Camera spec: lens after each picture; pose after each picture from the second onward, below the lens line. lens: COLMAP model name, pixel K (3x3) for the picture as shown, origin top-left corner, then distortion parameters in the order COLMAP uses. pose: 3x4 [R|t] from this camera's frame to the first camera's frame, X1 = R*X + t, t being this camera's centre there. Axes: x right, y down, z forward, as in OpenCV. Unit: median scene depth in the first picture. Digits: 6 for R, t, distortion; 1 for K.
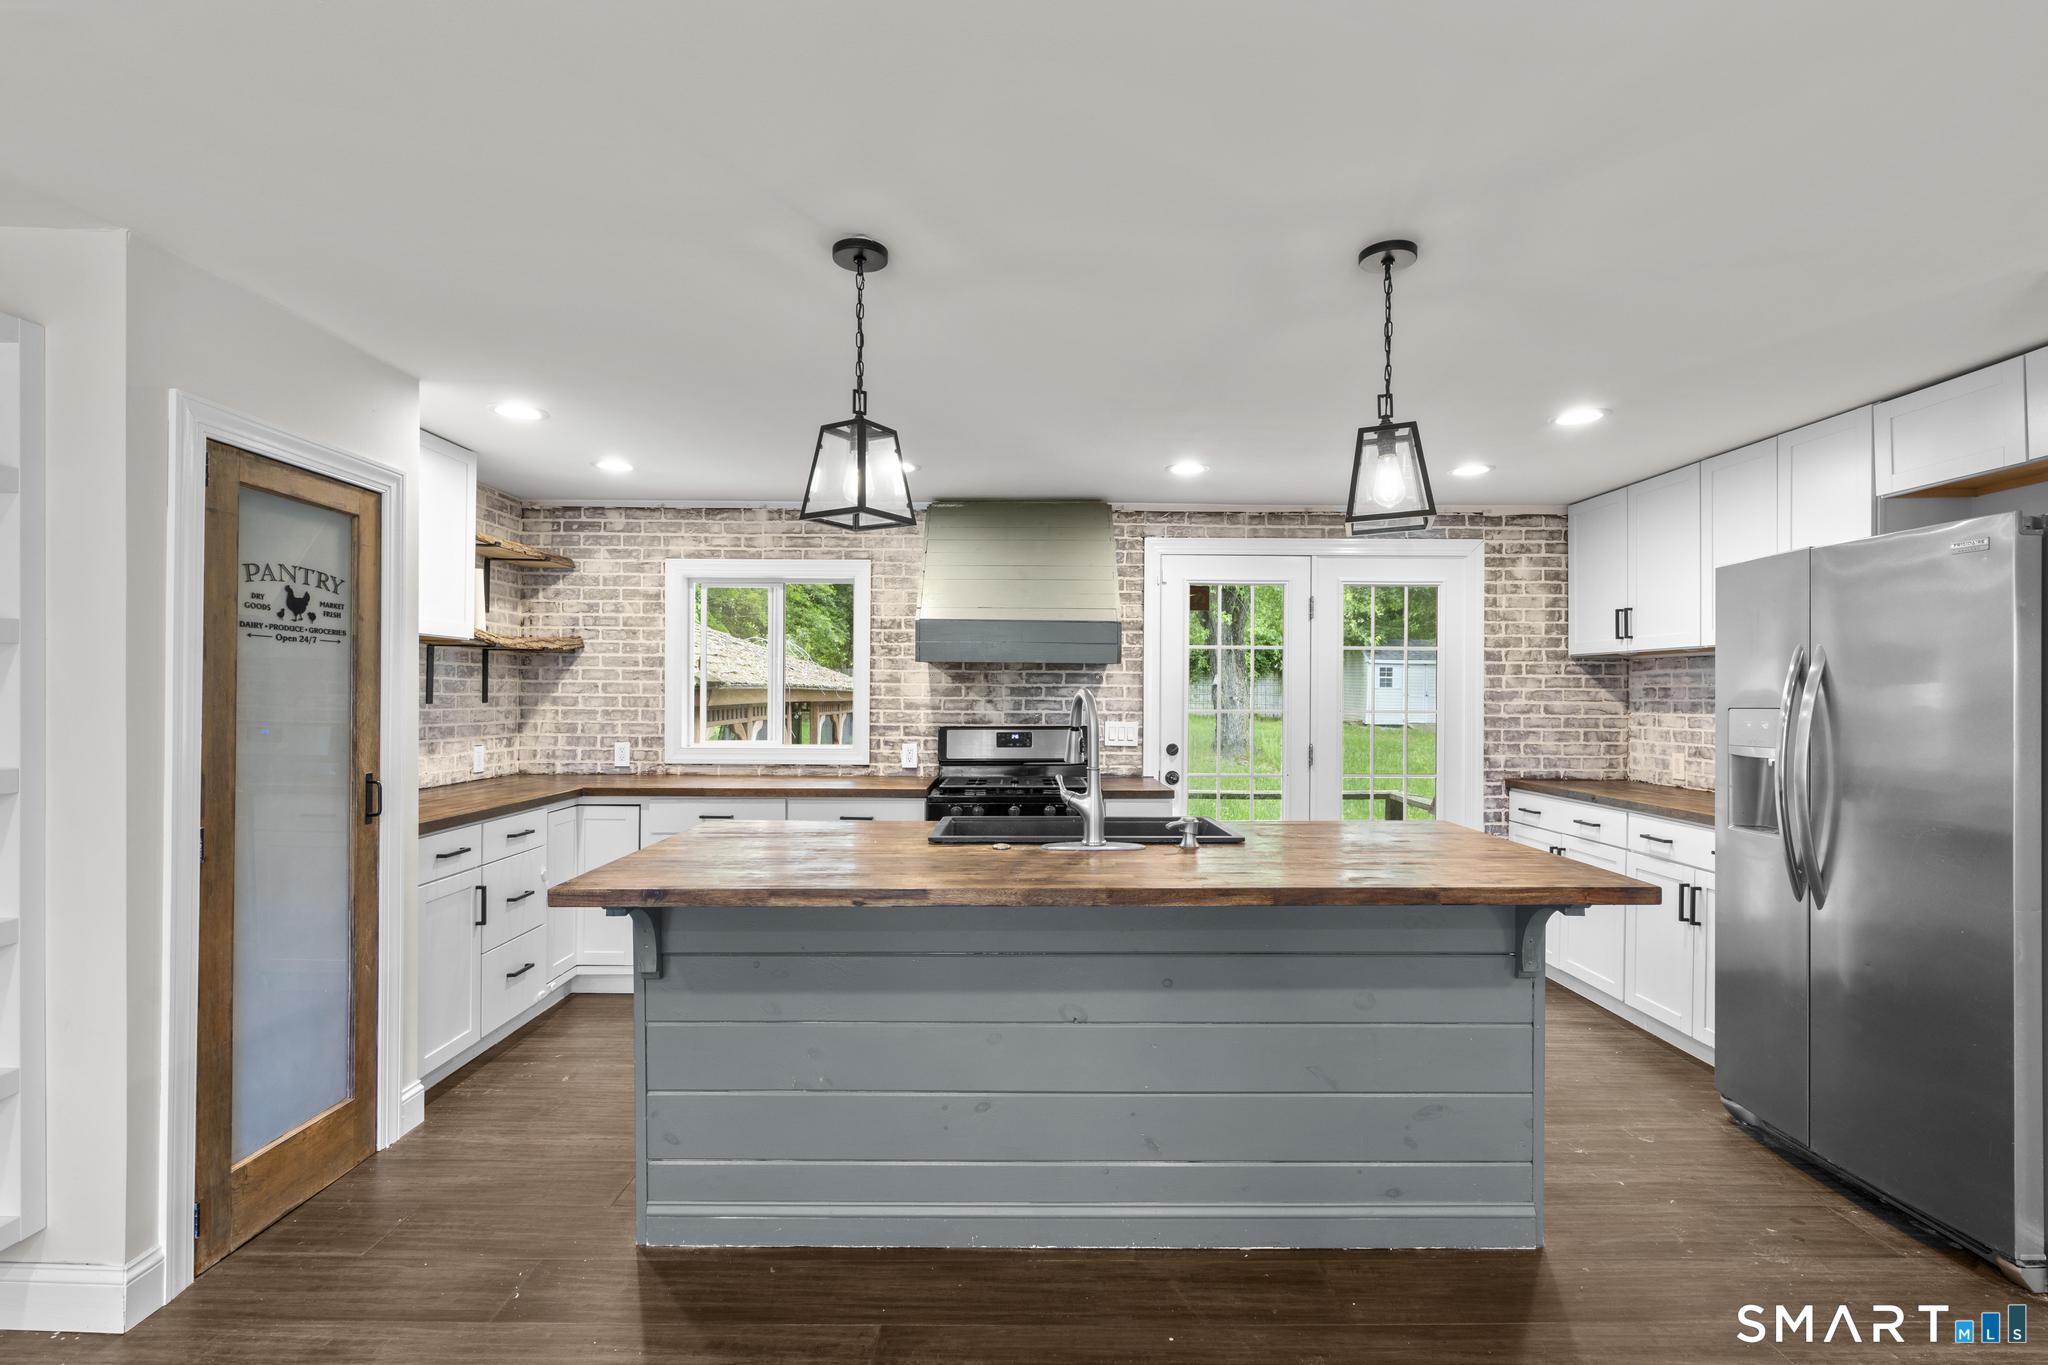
lens RADIAL K [[917.6, 0, 990.0], [0, 917.6, 687.6], [0, 0, 1]] dist [-0.002423, 0.000436]
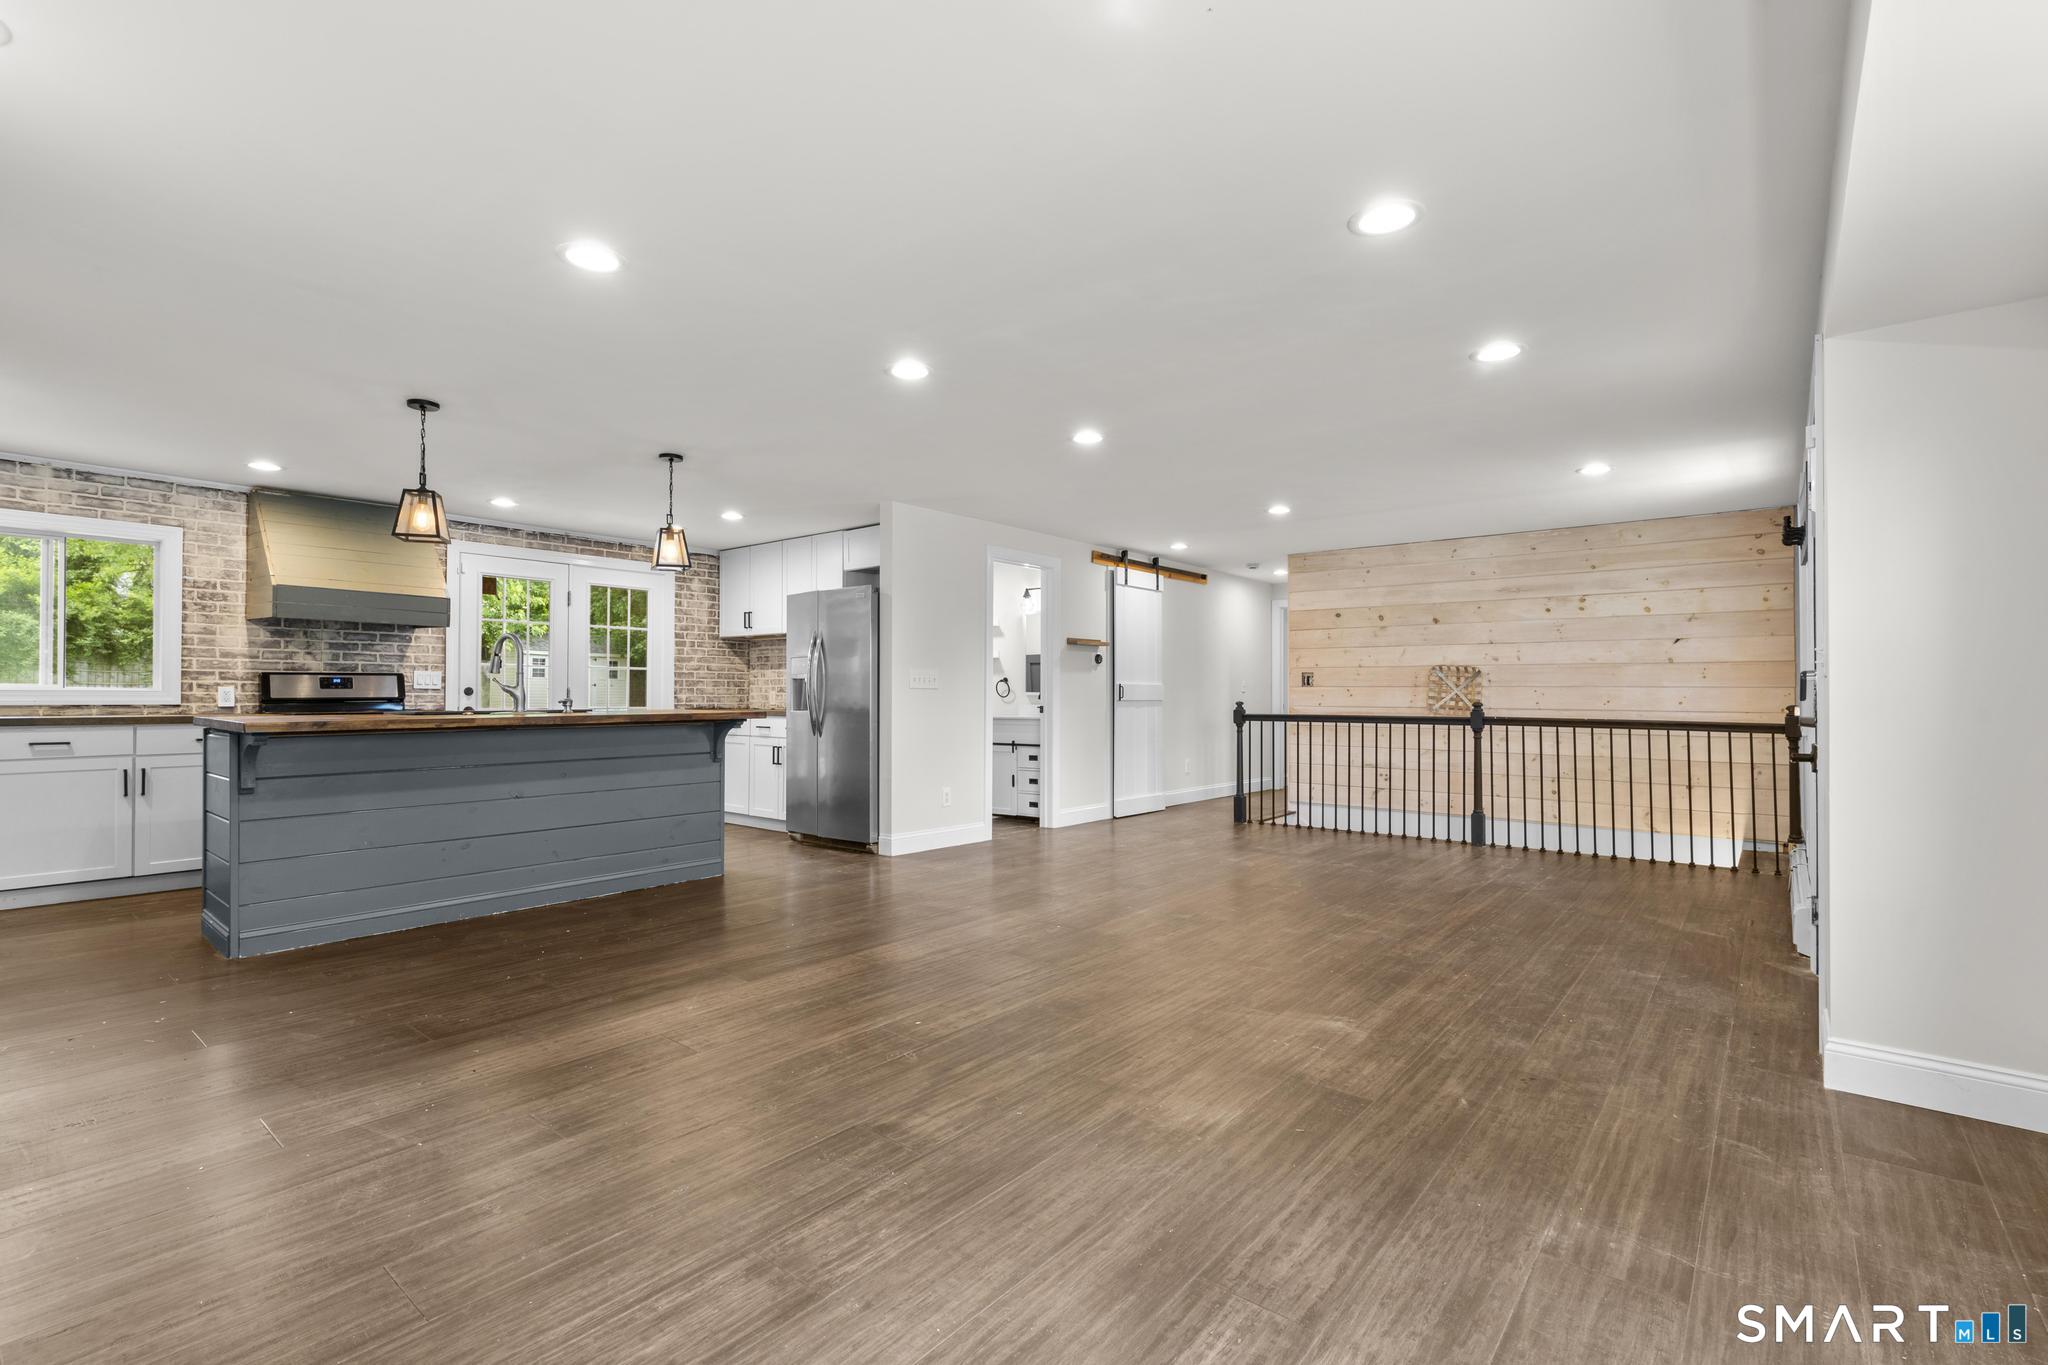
lens RADIAL K [[941.0, 0, 1093.8], [0, 941.0, 676.7], [0, 0, 1]] dist [-0.009933, 0.003813]
pose [[0.564747, 0.009143, 0.825214, -0.457882], [0.001882, 0.999922, -0.012367, 0.066020], [-0.825262, 0.008538, 0.564685, -0.618221]]
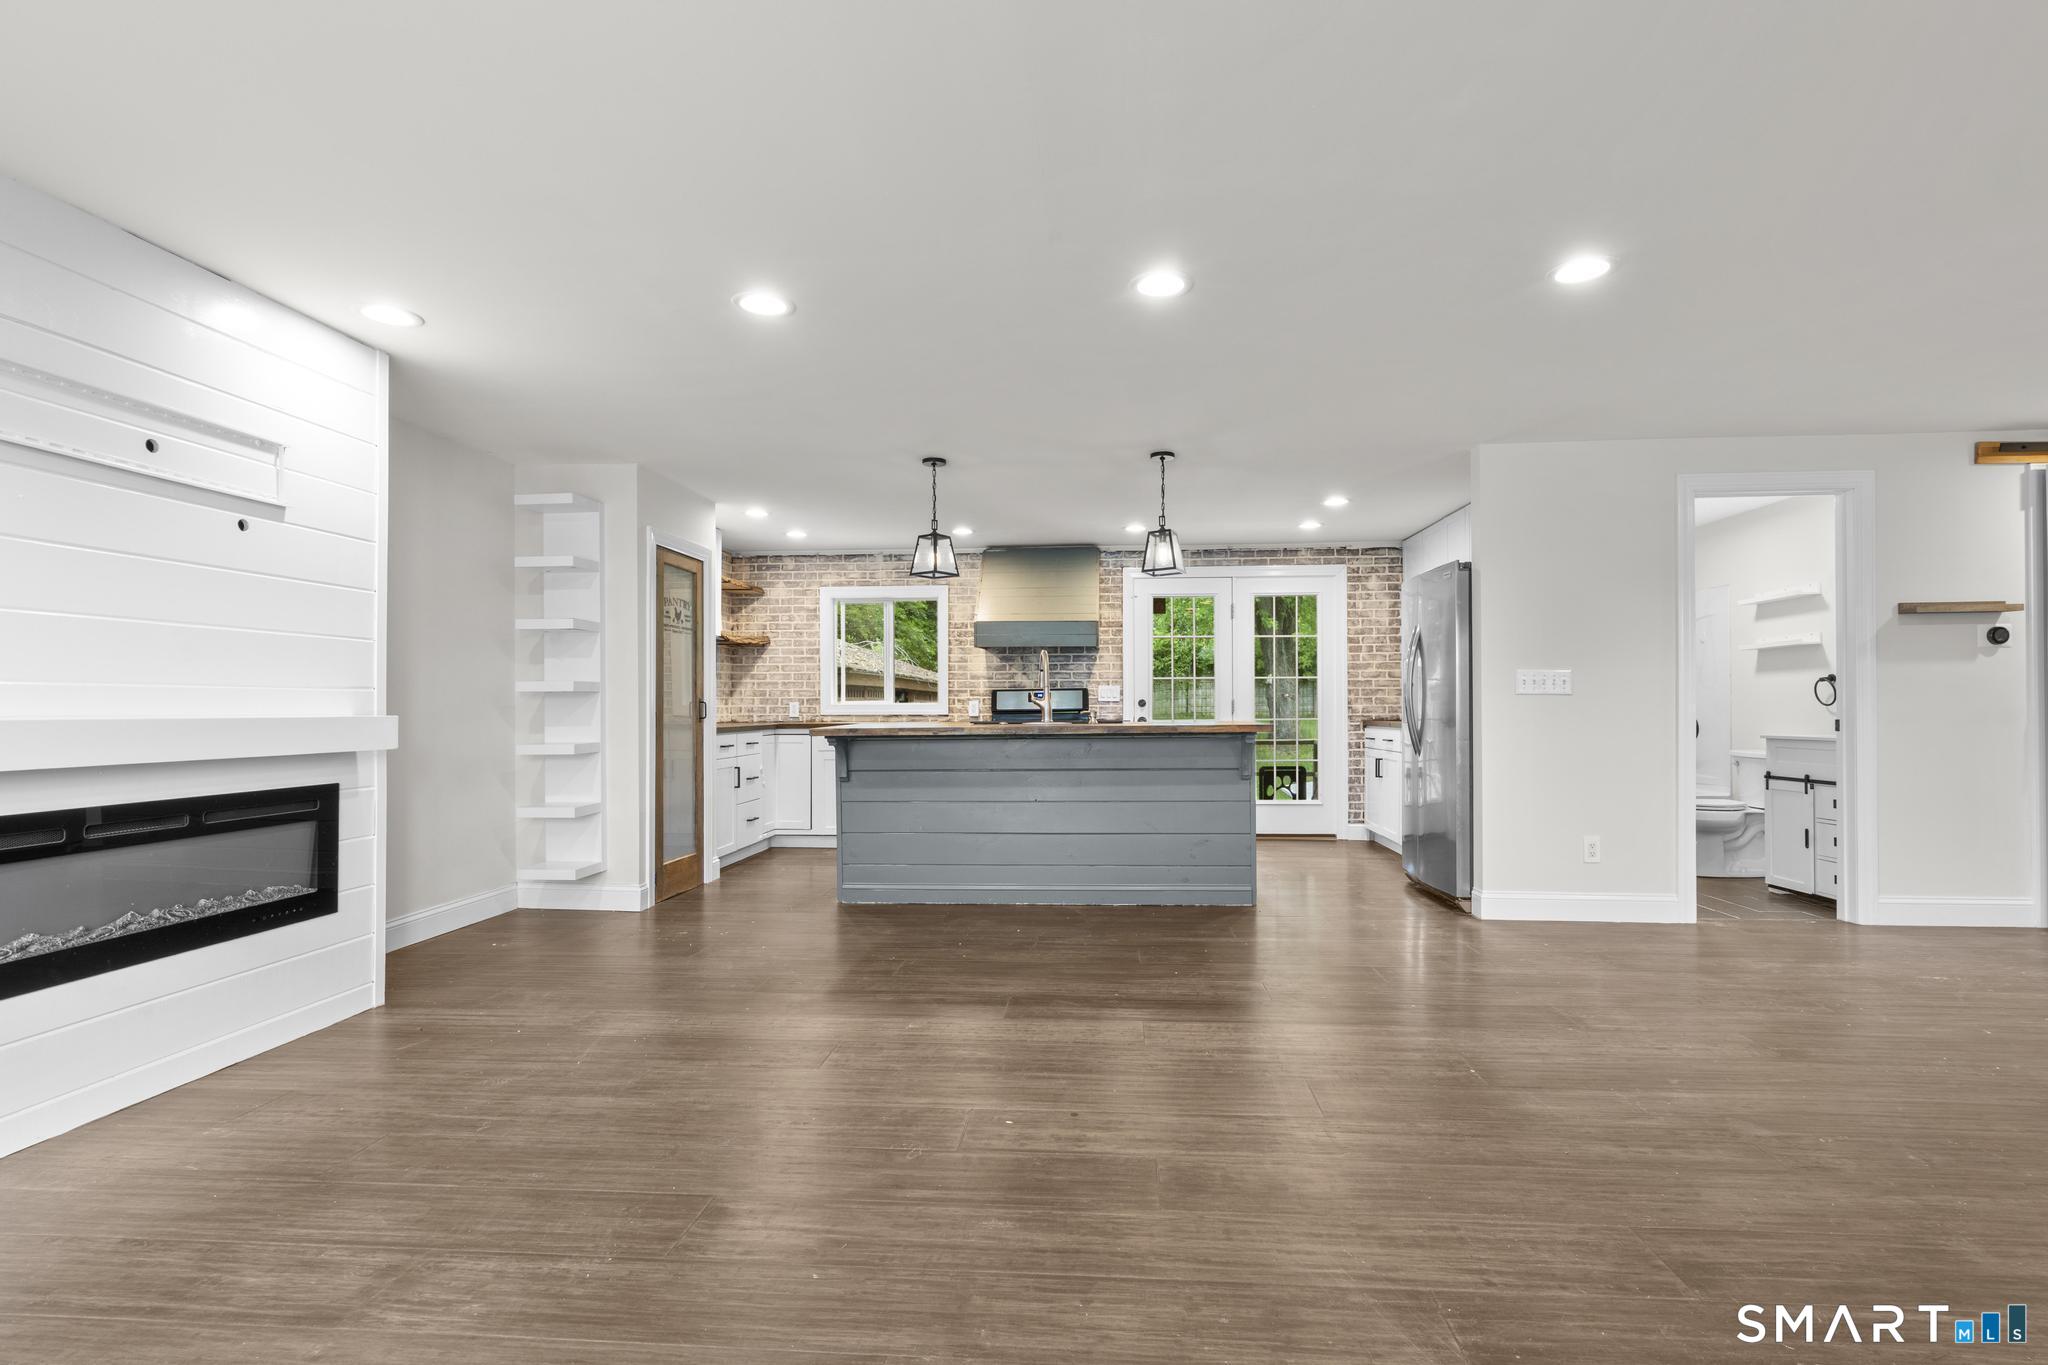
lens RADIAL K [[984.4, 0, 1054.5], [0, 984.4, 692.1], [0, 0, 1]] dist [-0.003291, 0.000536]
pose [[0.999094, -0.013407, -0.040388, 0.120795], [0.012834, 0.999814, -0.014416, 0.072406], [0.040574, 0.013884, 0.999080, -0.692227]]
